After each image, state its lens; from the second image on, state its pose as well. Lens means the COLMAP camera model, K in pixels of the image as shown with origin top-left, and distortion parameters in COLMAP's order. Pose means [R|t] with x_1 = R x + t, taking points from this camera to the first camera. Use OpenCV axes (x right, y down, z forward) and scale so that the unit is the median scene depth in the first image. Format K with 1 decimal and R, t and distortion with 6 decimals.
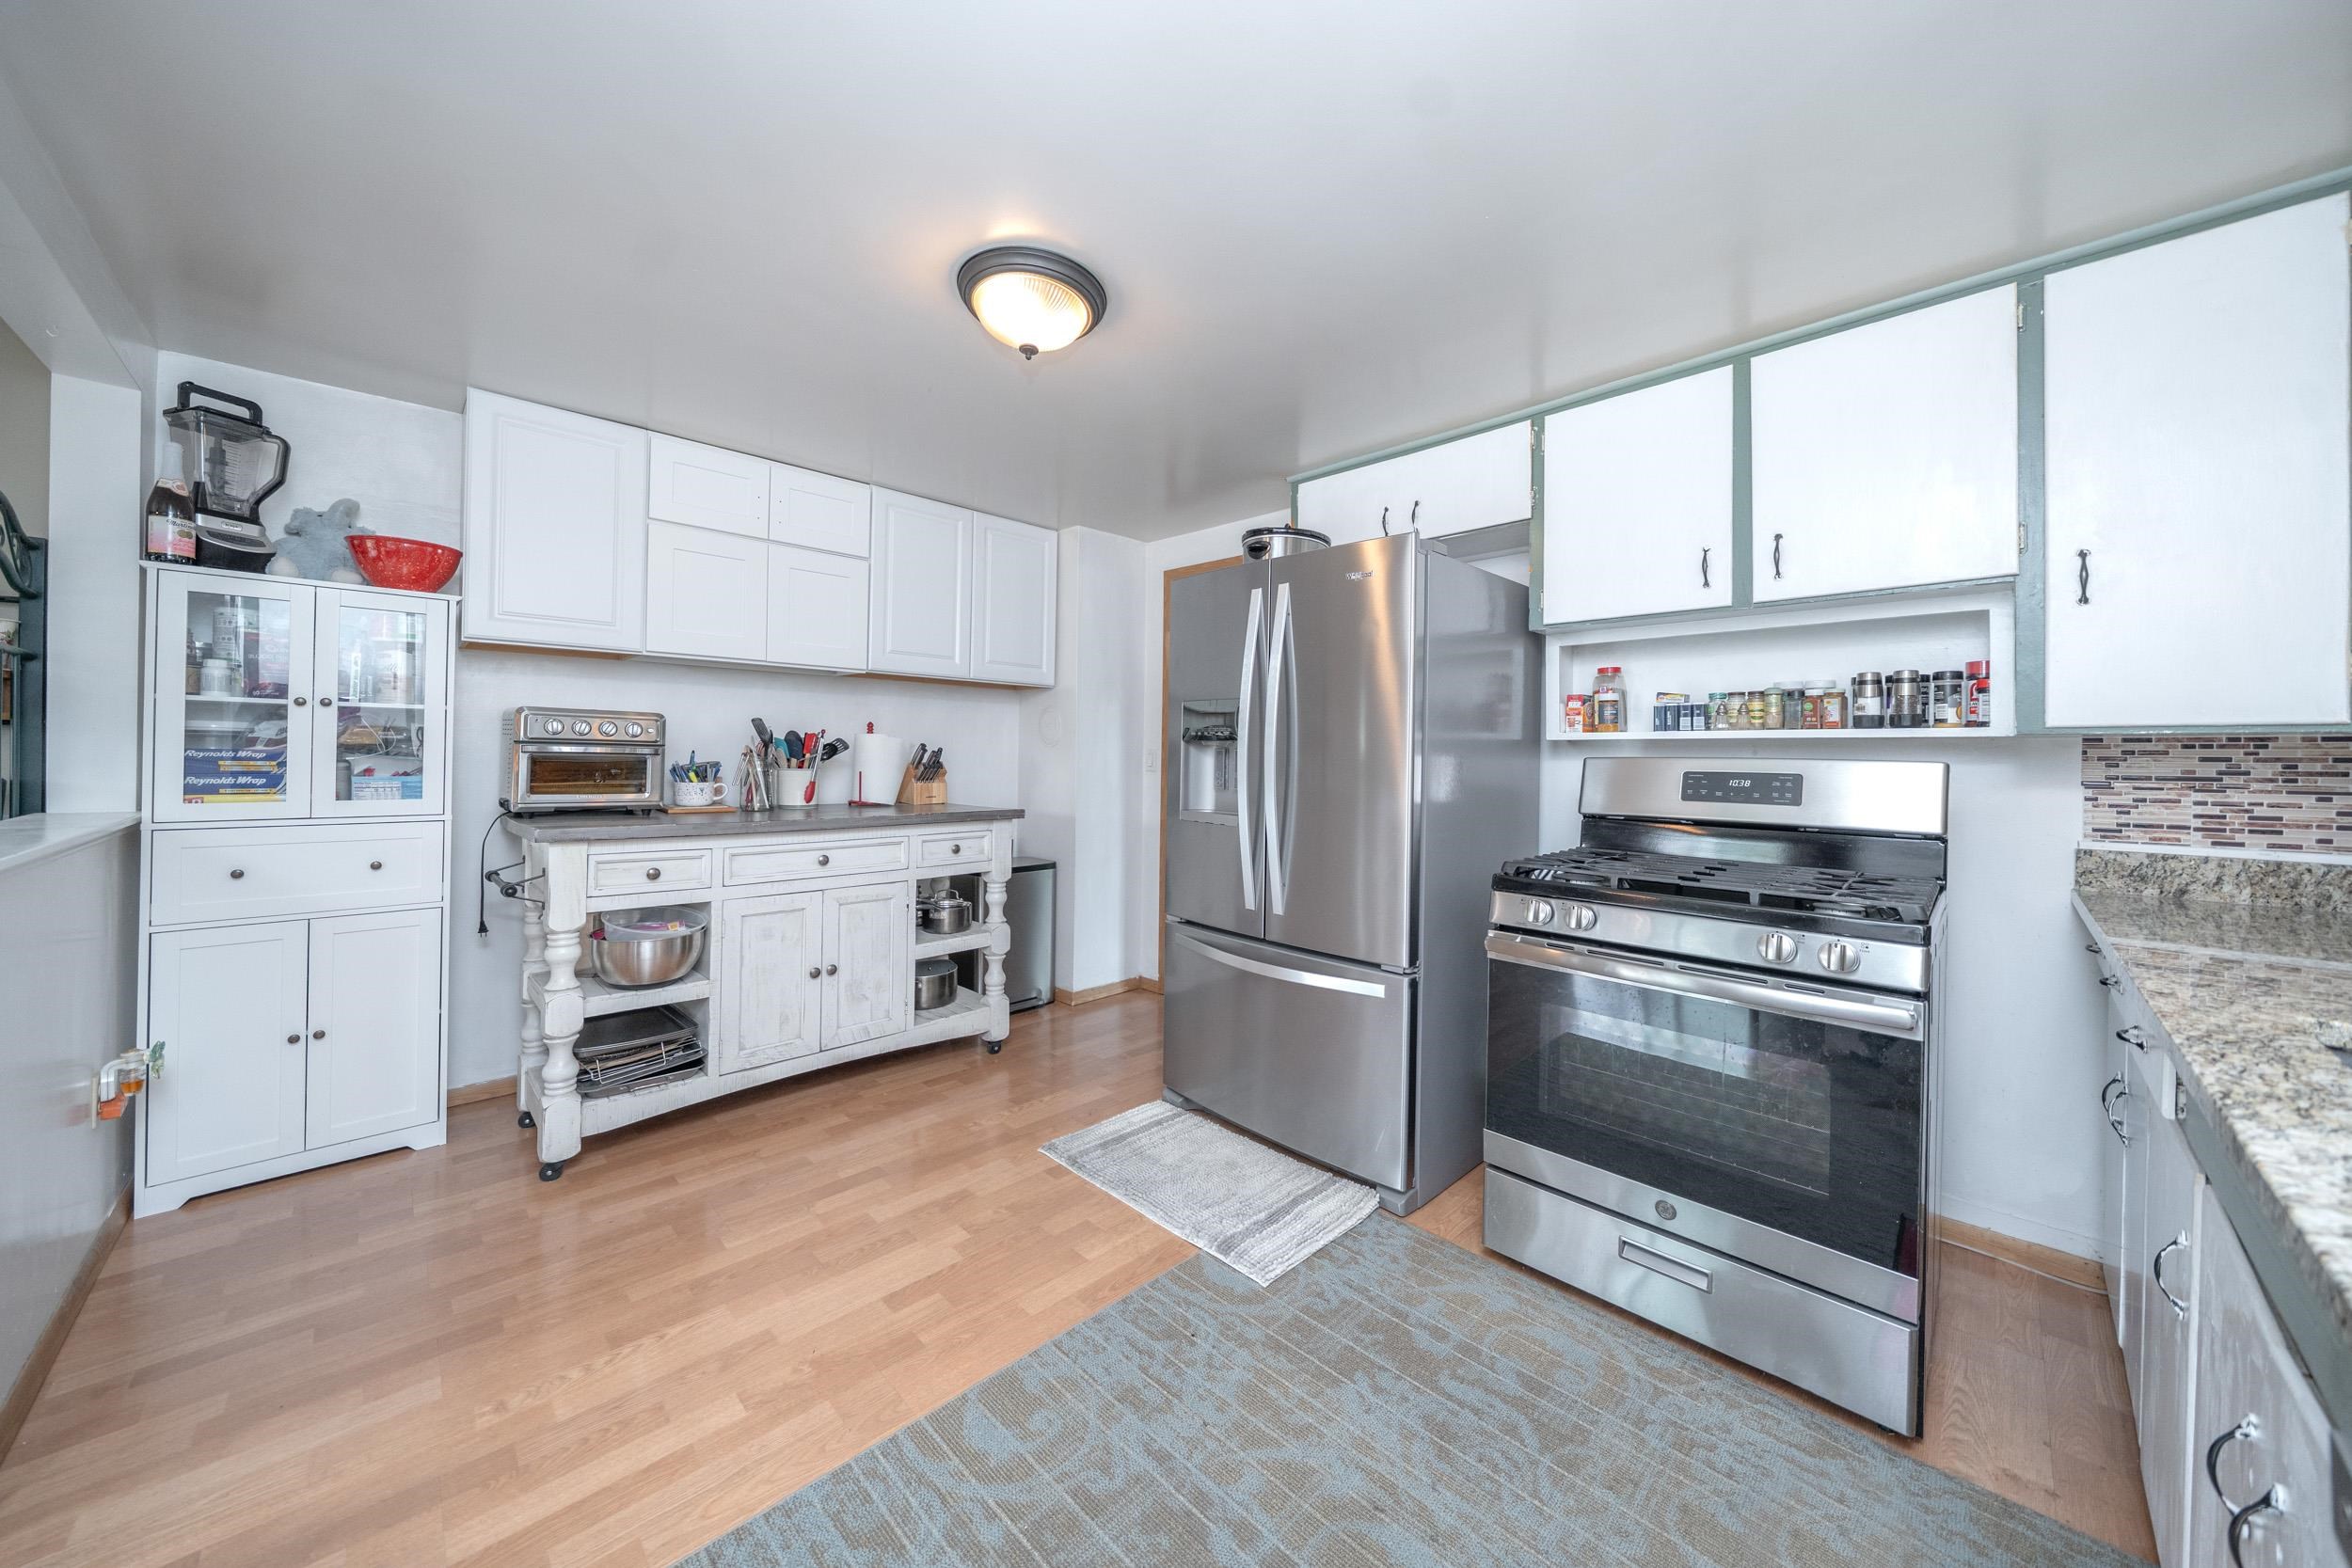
lens RADIAL K [[805.0, 0, 1177.4], [0, 805.0, 753.9], [0, 0, 1]] dist [-0.001138, -0.000081]
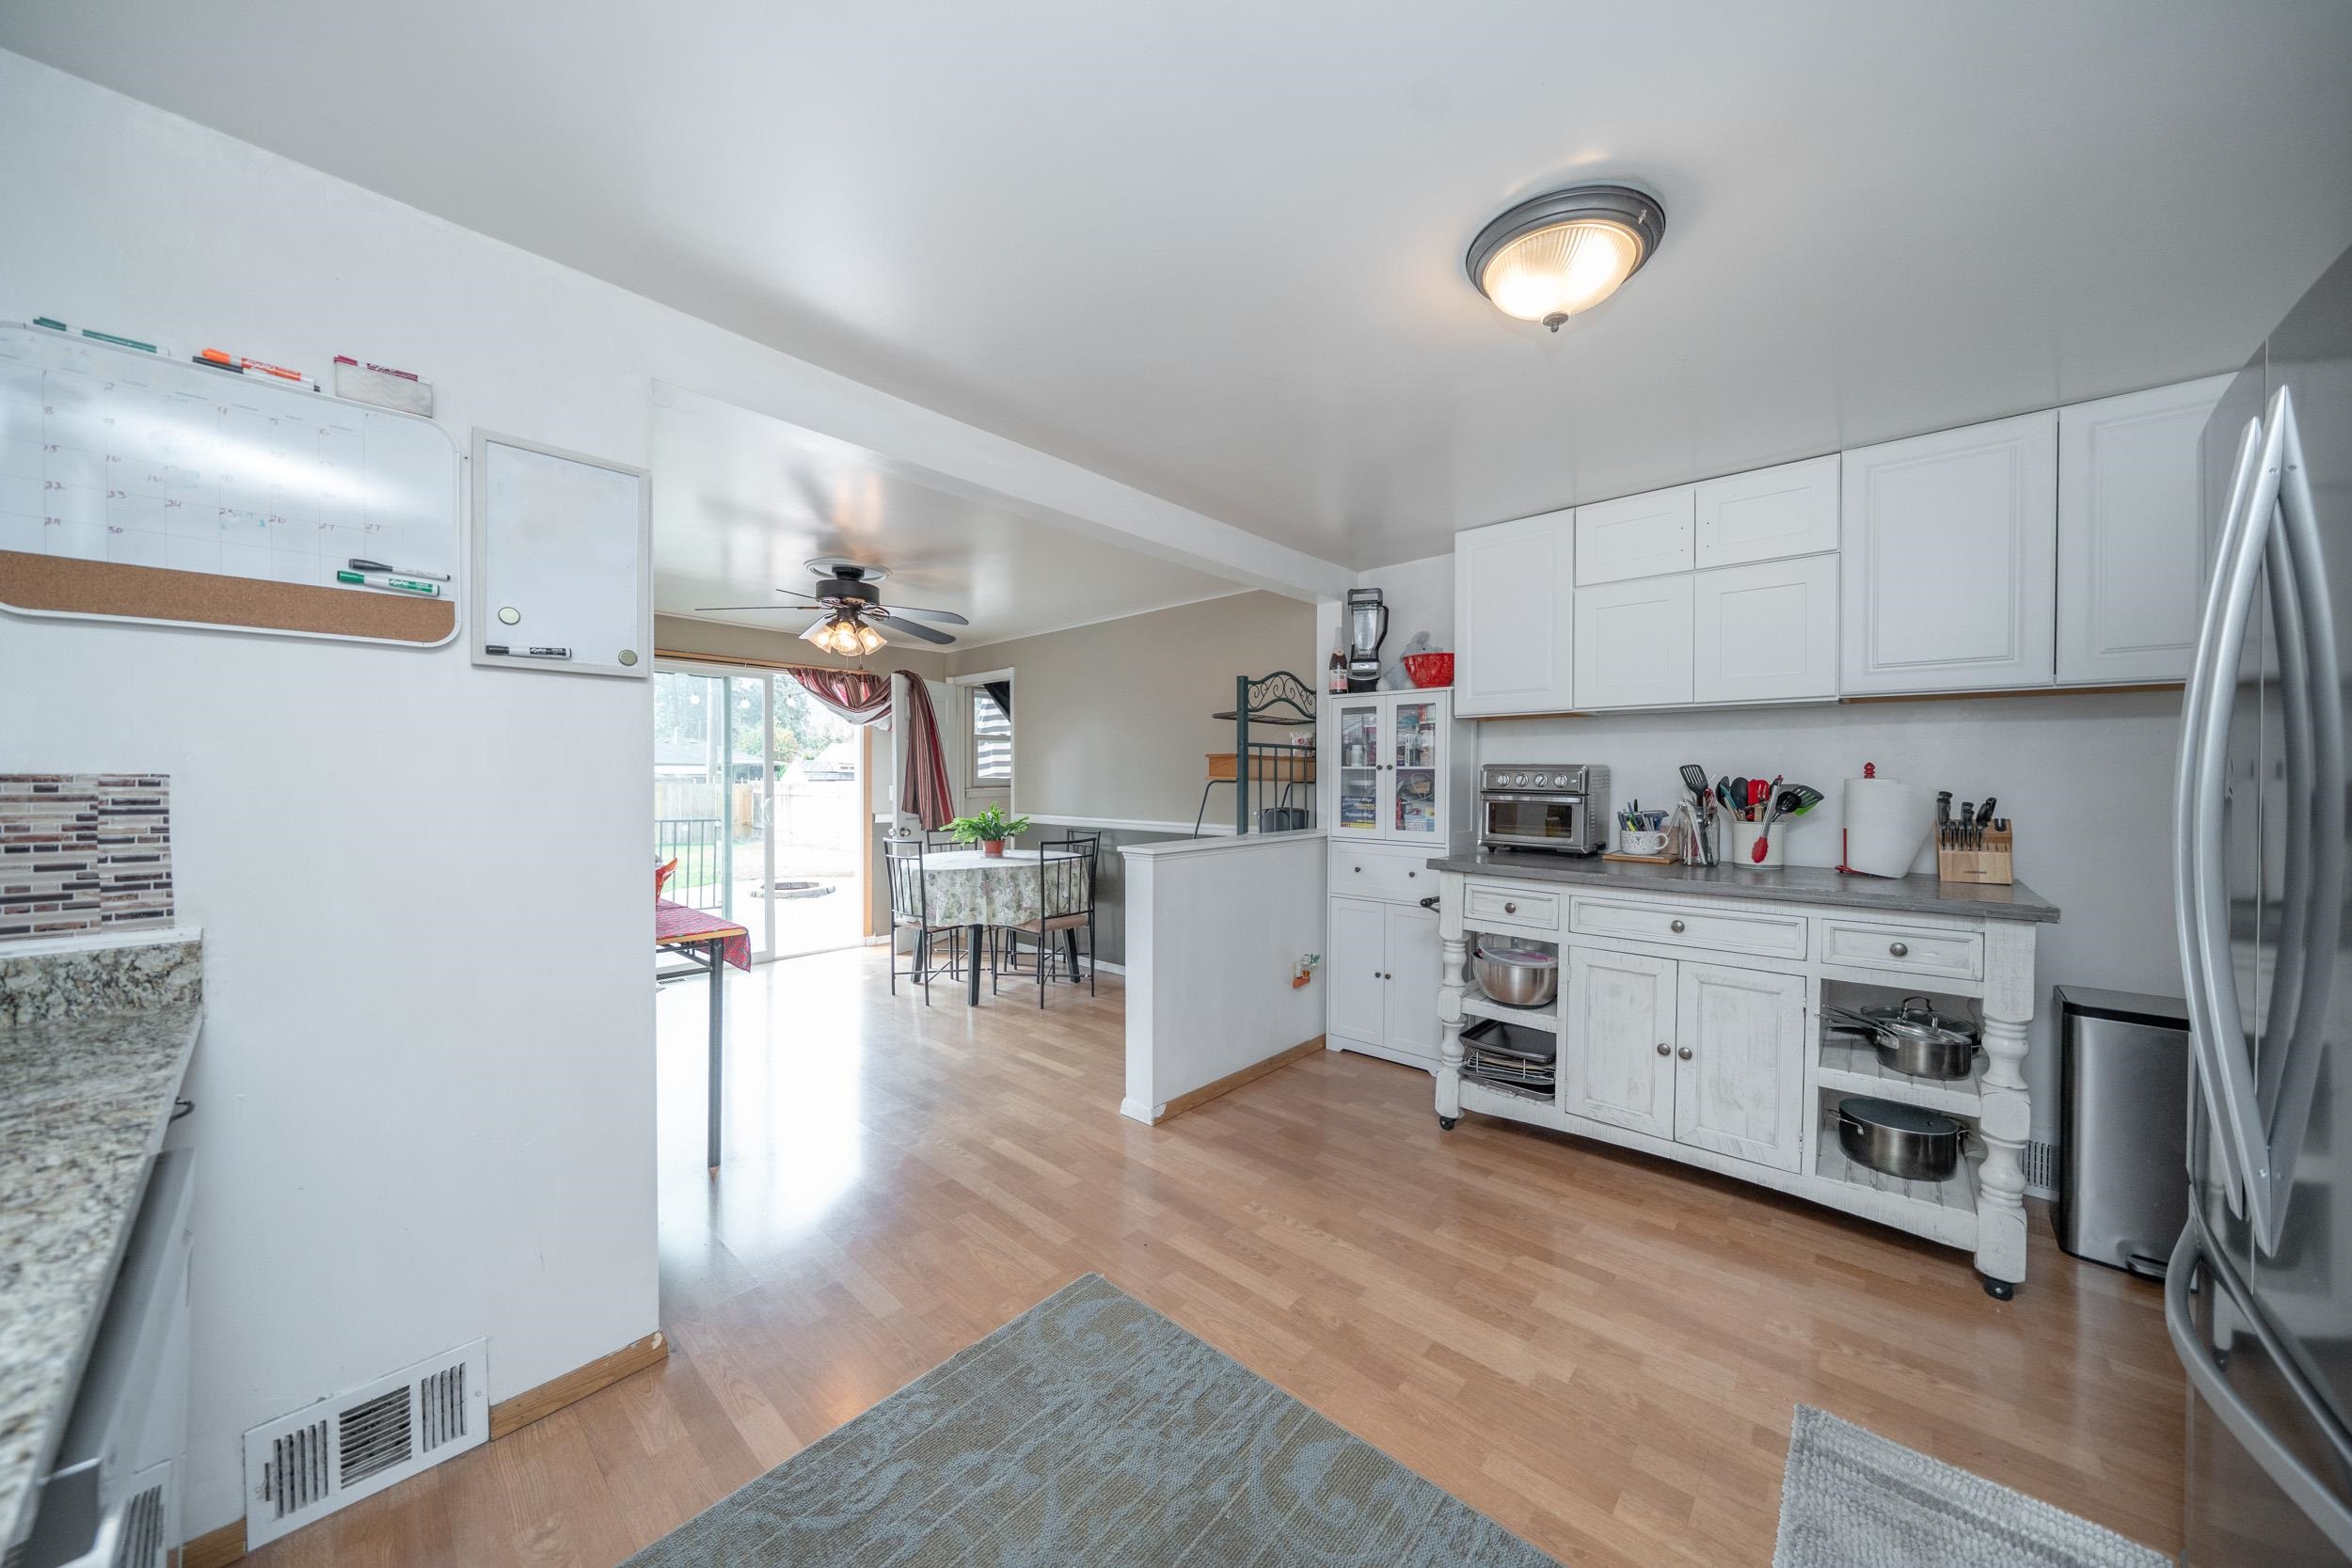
lens RADIAL K [[821.9, 0, 1176.0], [0, 821.9, 784.0], [0, 0, 1]] dist [-0.000584, -0.000055]
pose [[0.055275, -0.004226, -0.998462, 0.495356], [-0.003276, 0.999985, -0.004414, -0.021384], [0.998466, 0.003515, 0.055261, 0.455397]]
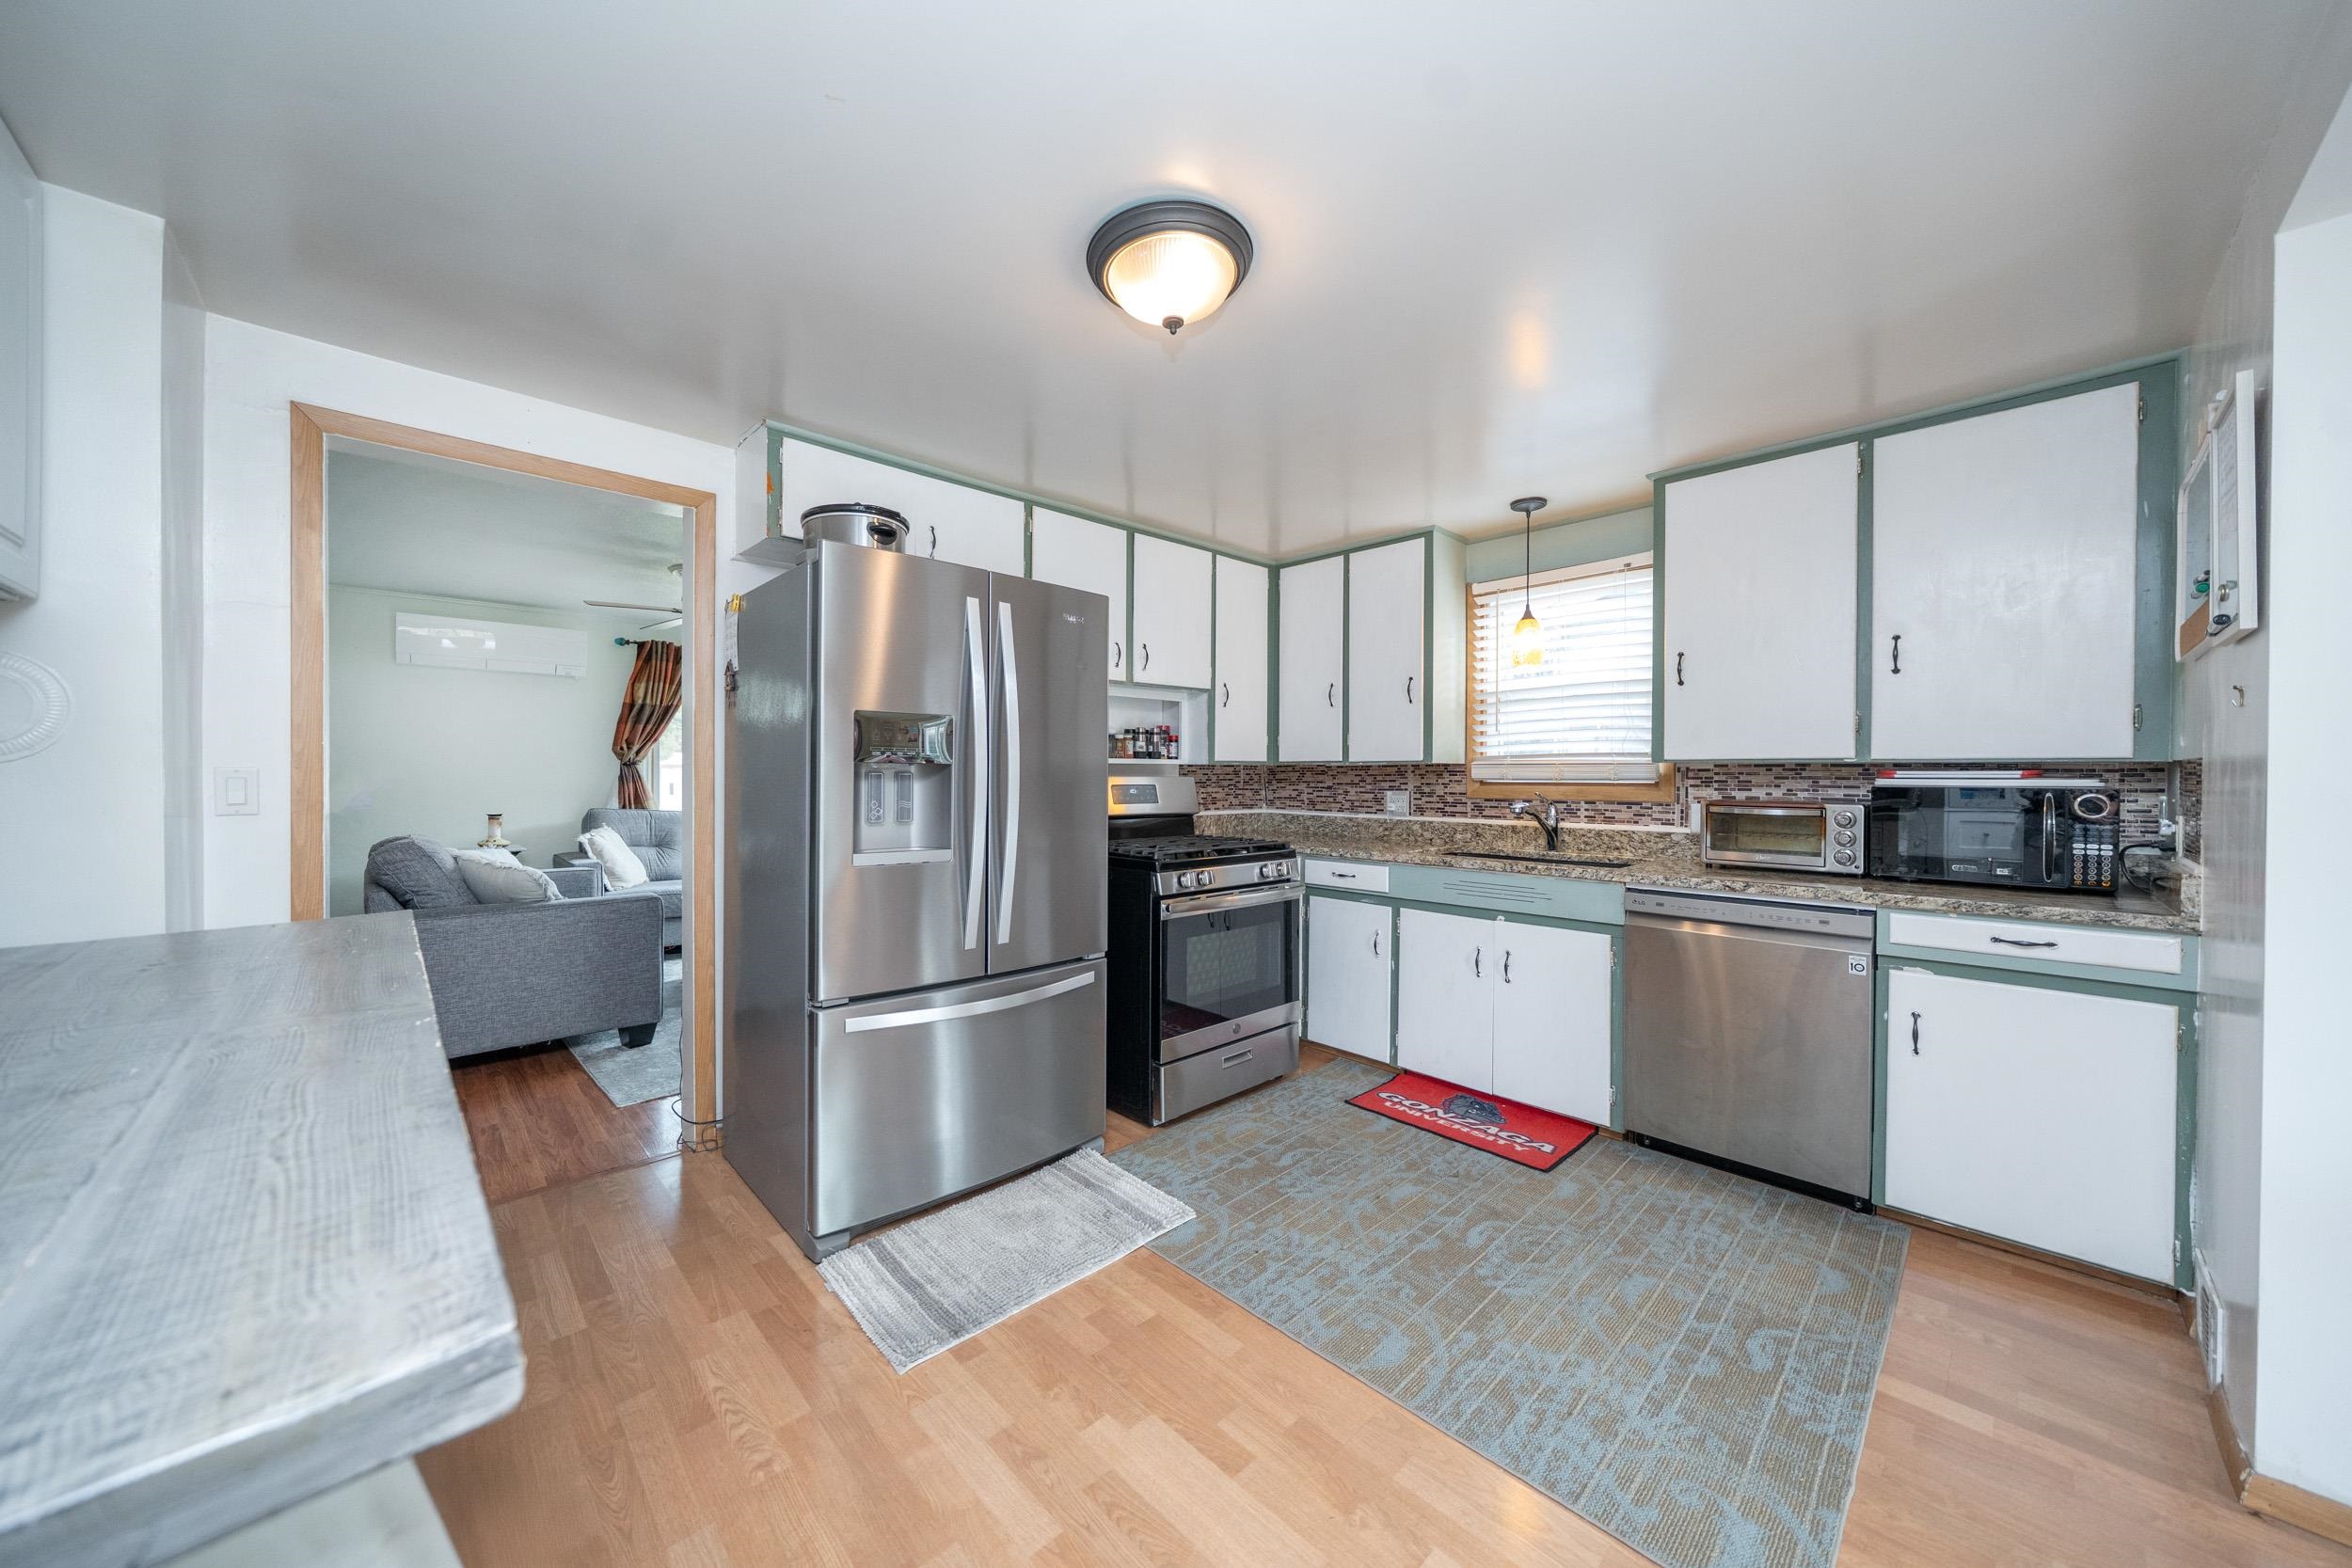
lens RADIAL K [[833.0, 0, 1177.8], [0, 833.0, 779.5], [0, 0, 1]] dist [-0.000414, -0.000061]
pose [[0.009265, -0.018939, 0.999778, -0.876368], [-0.005224, 0.999806, 0.018988, -0.017761], [-0.999943, -0.005399, 0.009164, 0.784307]]
